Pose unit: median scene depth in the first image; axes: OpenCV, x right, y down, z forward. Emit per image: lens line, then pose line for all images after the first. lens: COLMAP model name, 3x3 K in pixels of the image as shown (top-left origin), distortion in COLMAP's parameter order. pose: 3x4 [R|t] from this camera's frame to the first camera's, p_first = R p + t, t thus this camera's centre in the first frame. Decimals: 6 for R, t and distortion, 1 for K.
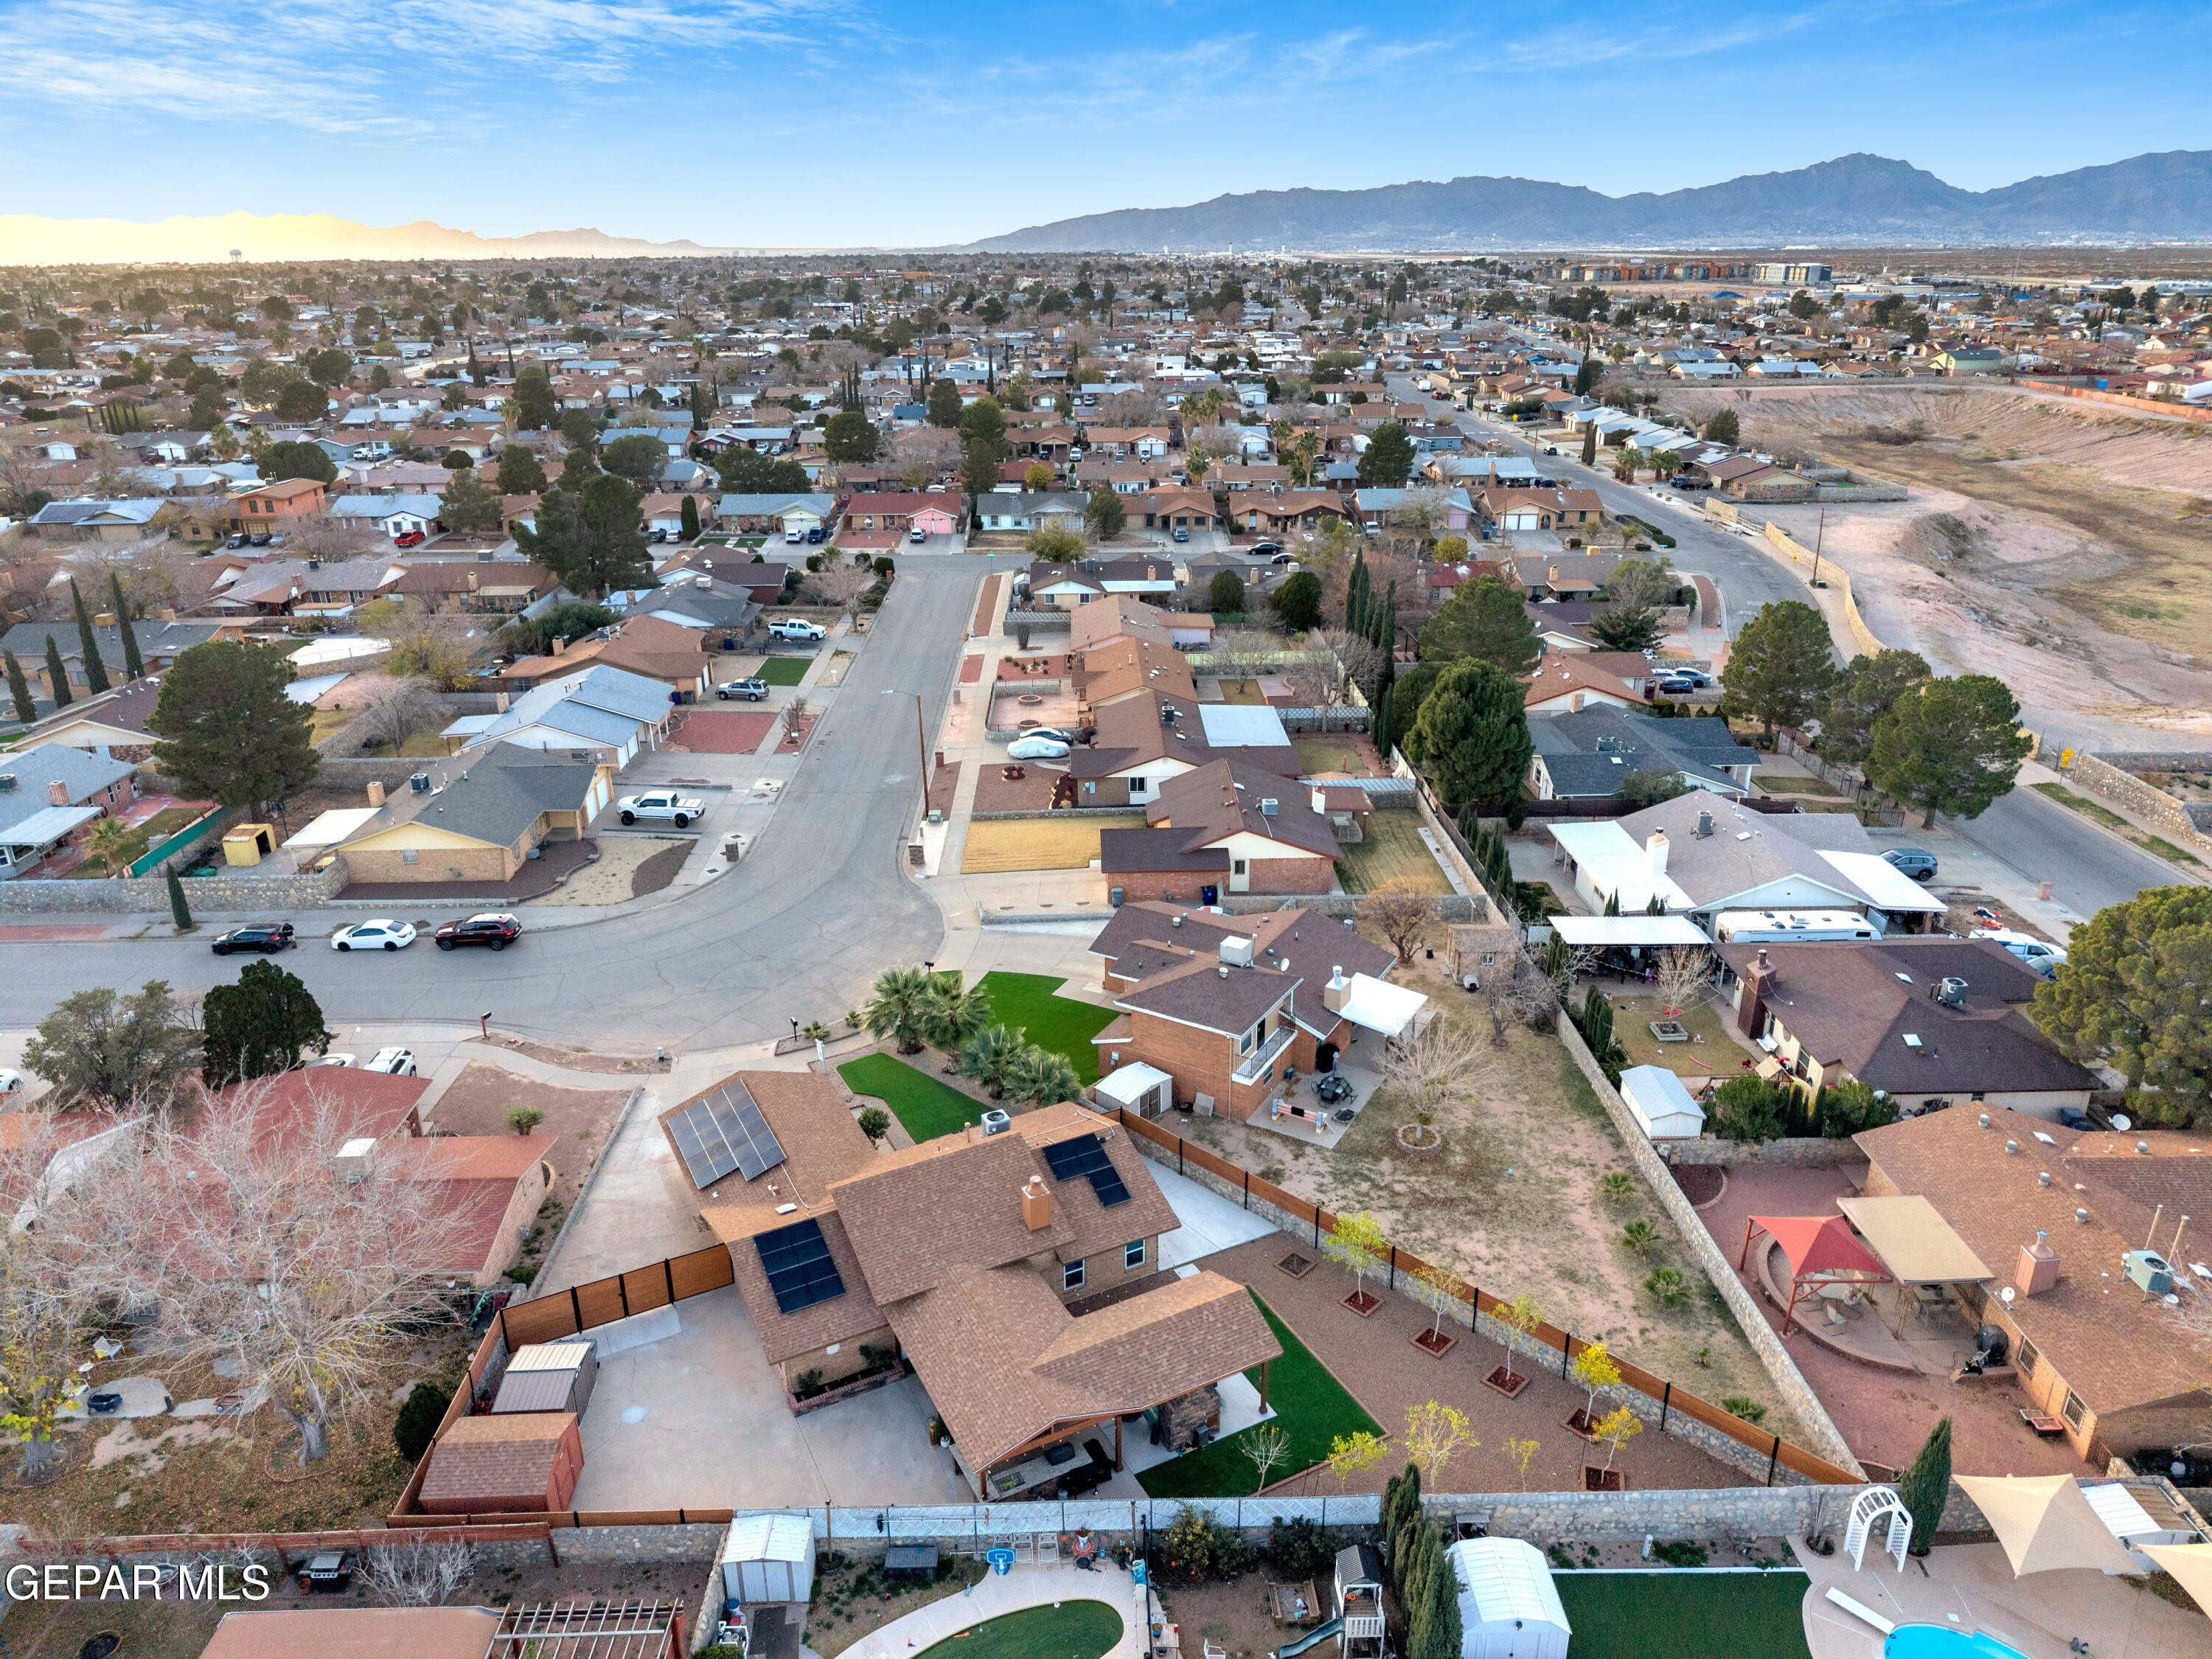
lens RADIAL K [[1470.8, 0, 1102.5], [0, 1470.8, 839.9], [0, 0, 1]] dist [0.027215, -0.026853]
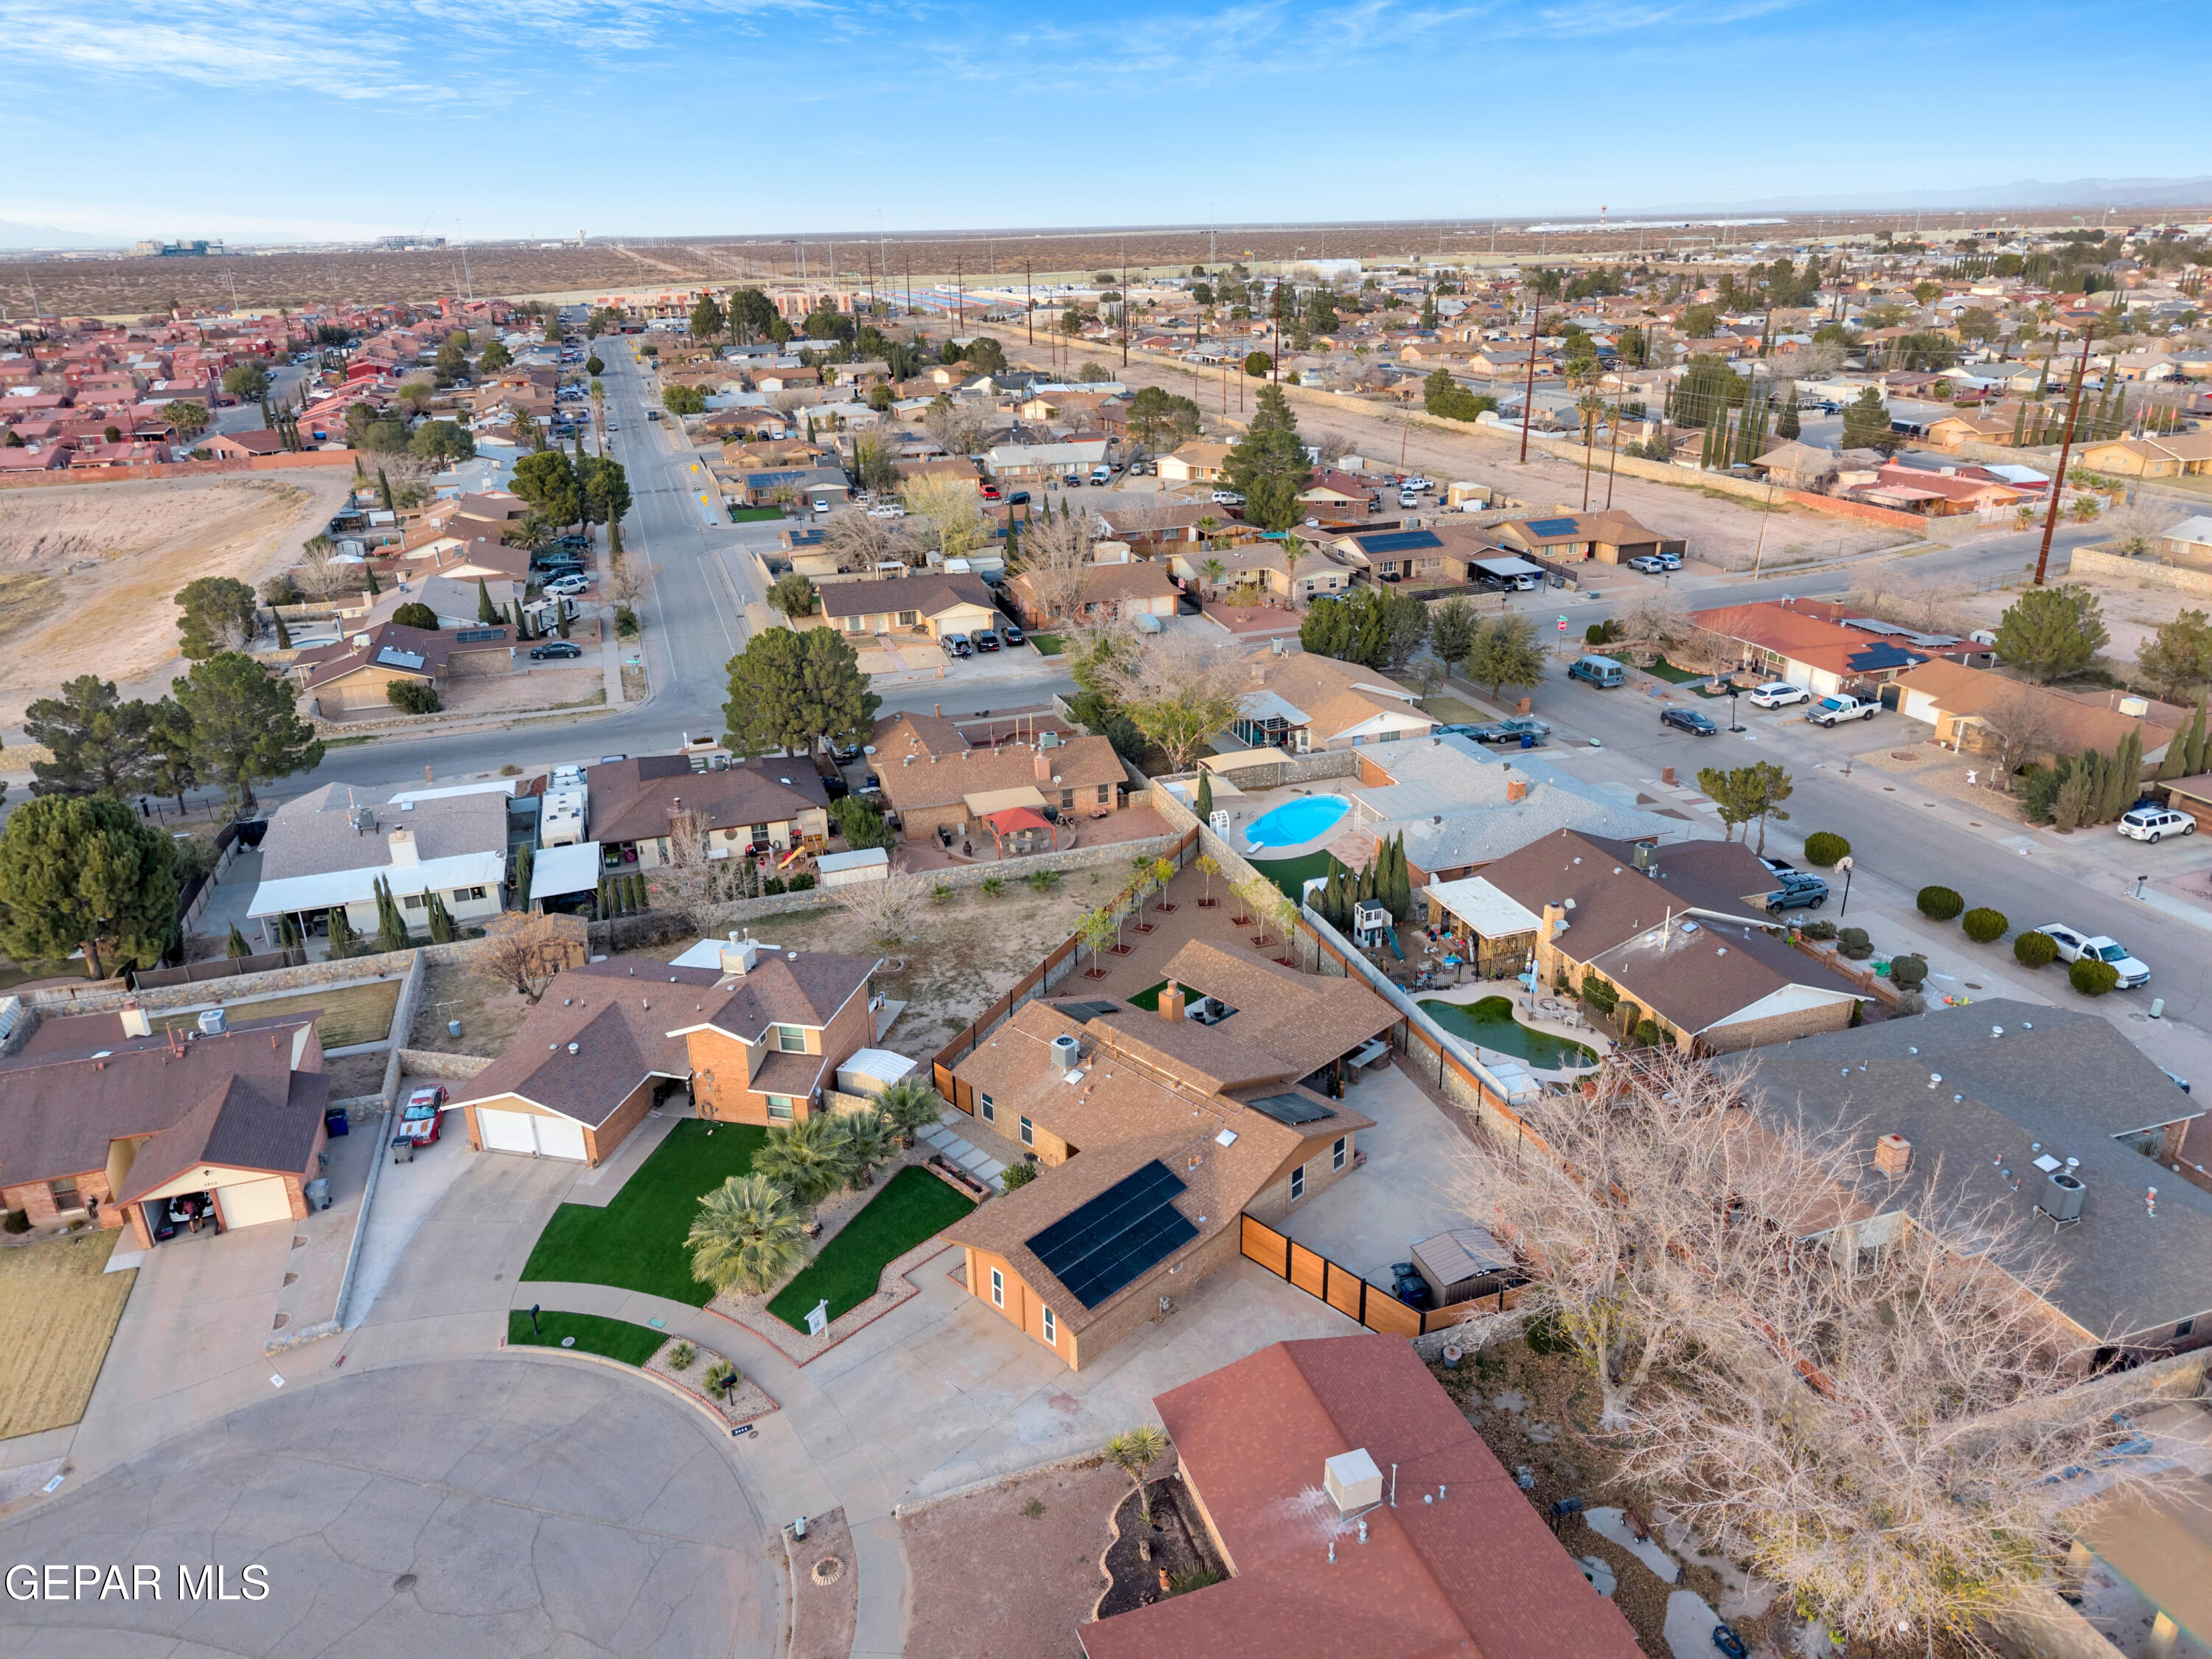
lens RADIAL K [[1470.8, 0, 1101.7], [0, 1470.8, 839.6], [0, 0, 1]] dist [0.027215, -0.026853]
pose [[-0.291825, -0.353744, 0.888653, -0.520402], [0.376048, 0.811840, 0.446658, -0.211493], [-0.879446, 0.464522, -0.103890, 0.545123]]
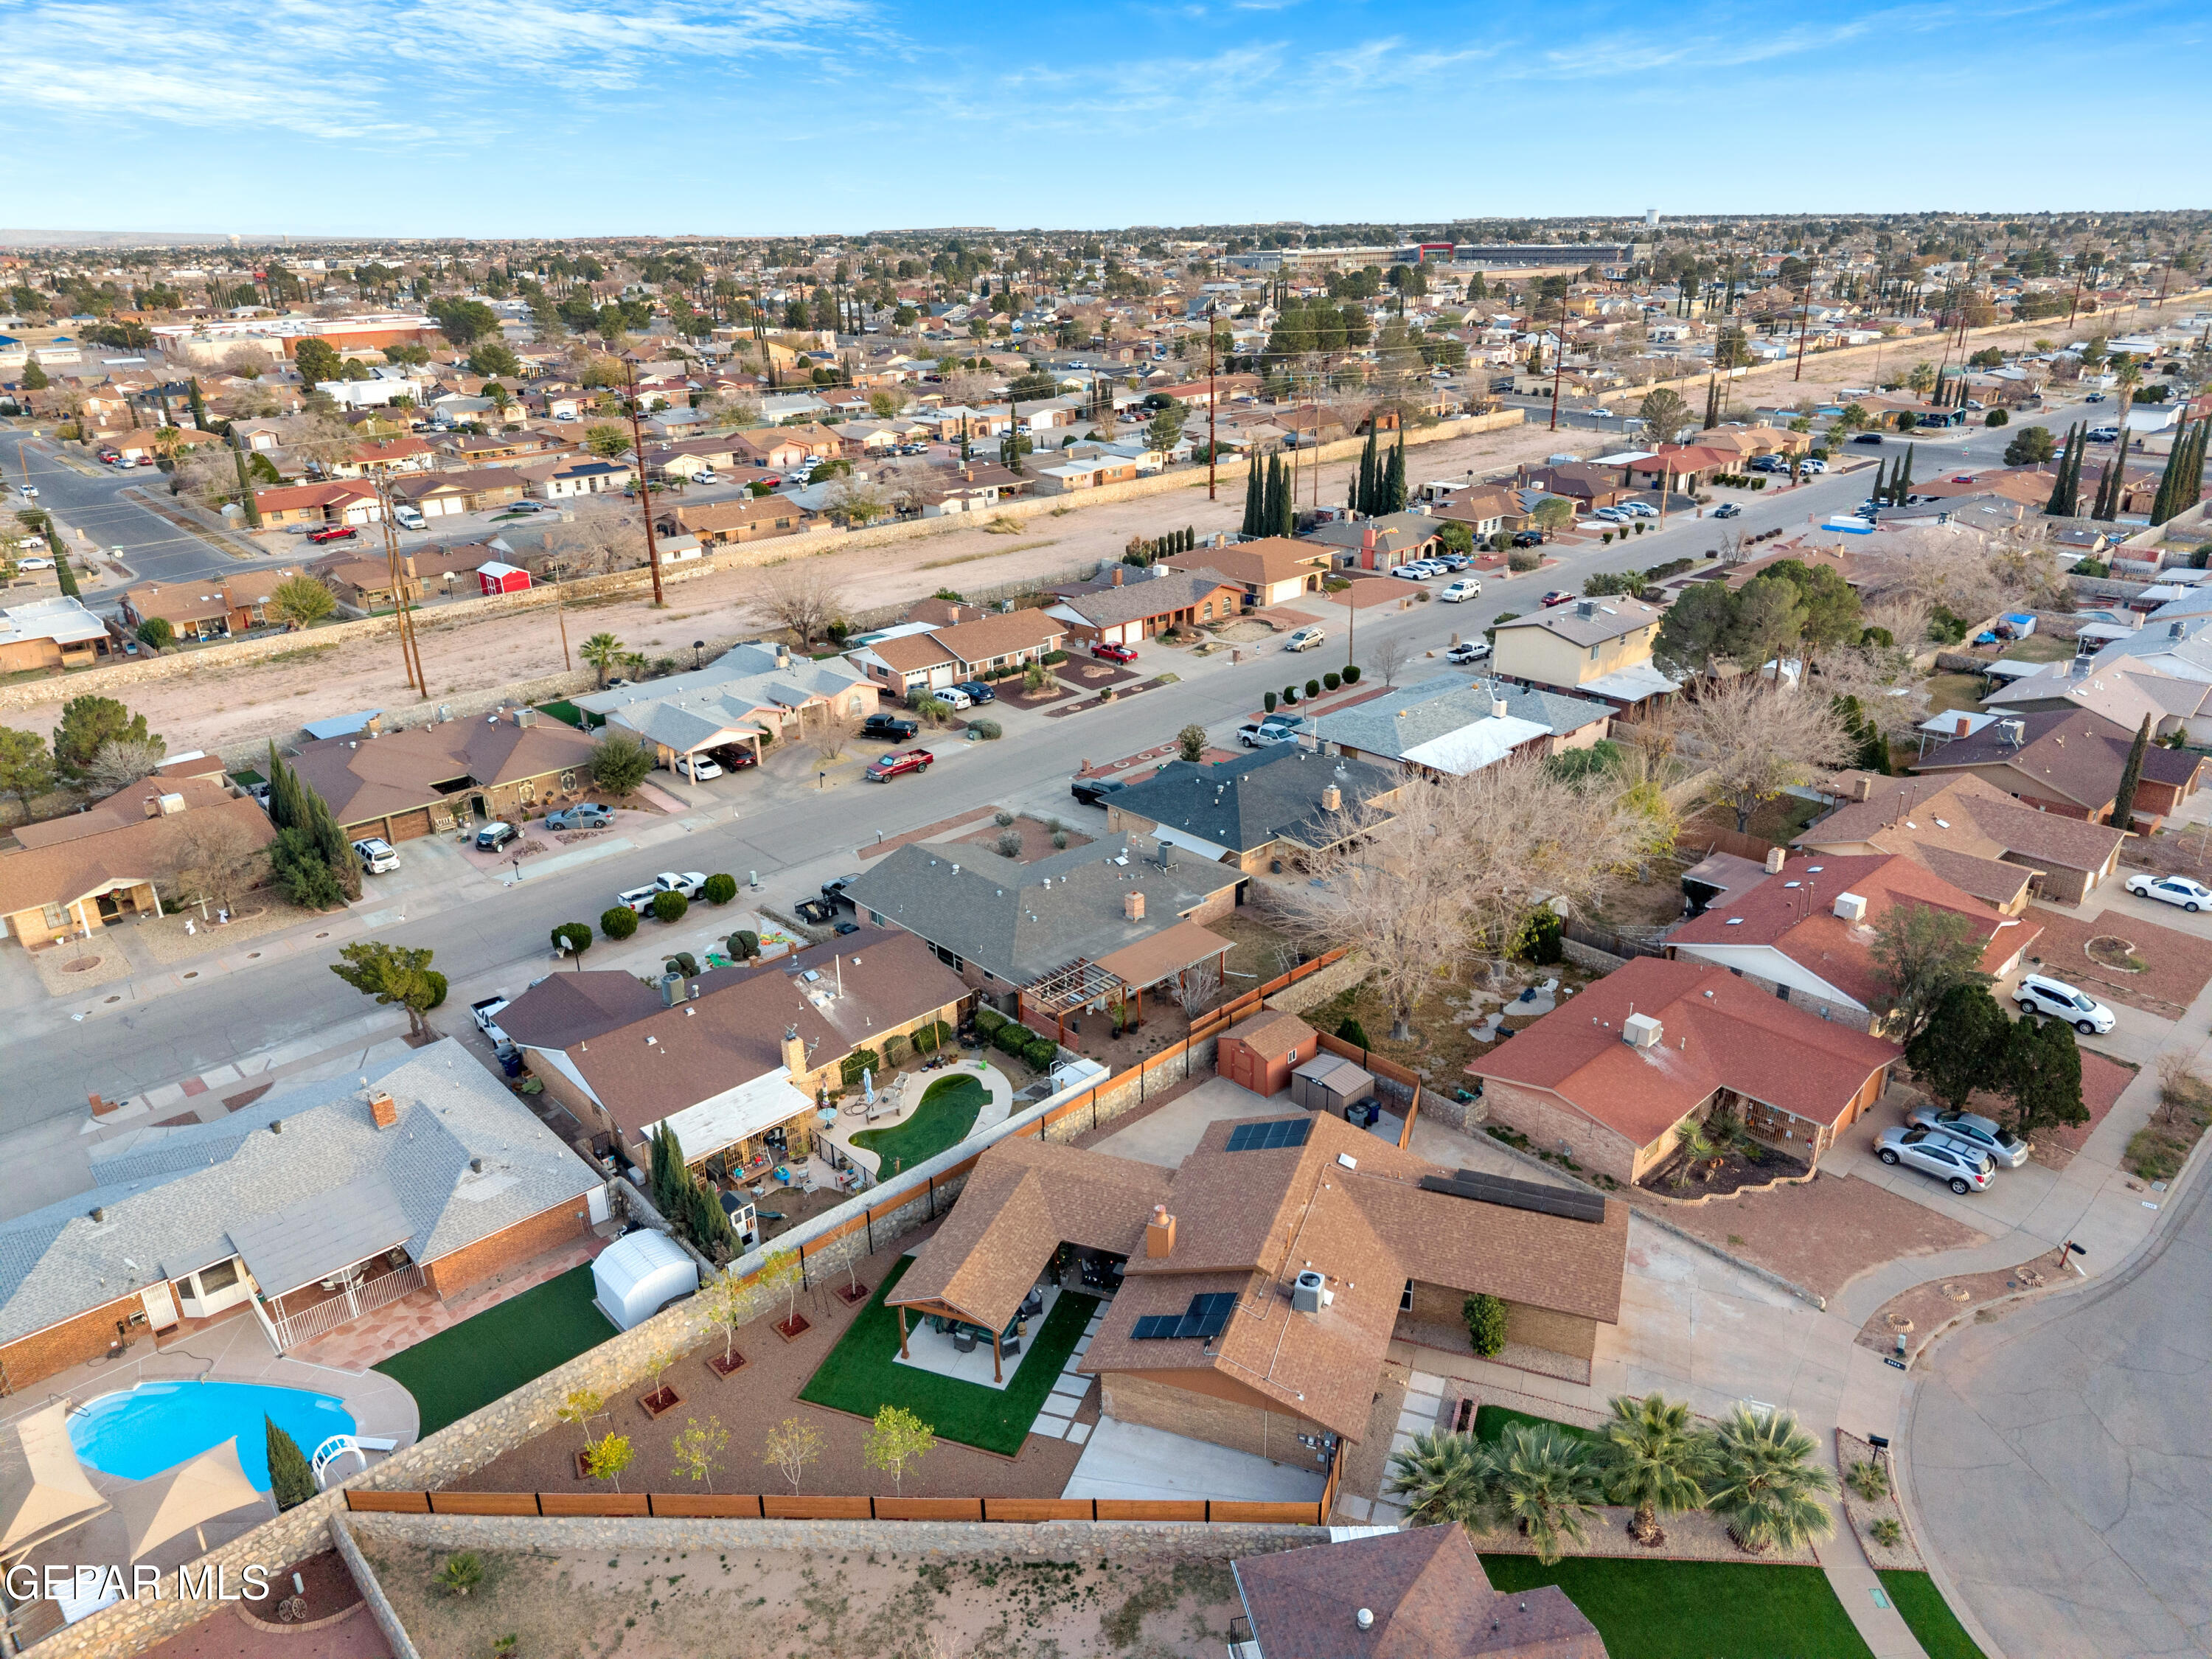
lens RADIAL K [[1470.8, 0, 1105.8], [0, 1470.8, 831.8], [0, 0, 1]] dist [0.027215, -0.026853]
pose [[-0.745835, 0.272766, -0.607724, 0.254471], [-0.225157, 0.755395, 0.615372, -0.279294], [0.626924, 0.595799, -0.501985, 0.644998]]
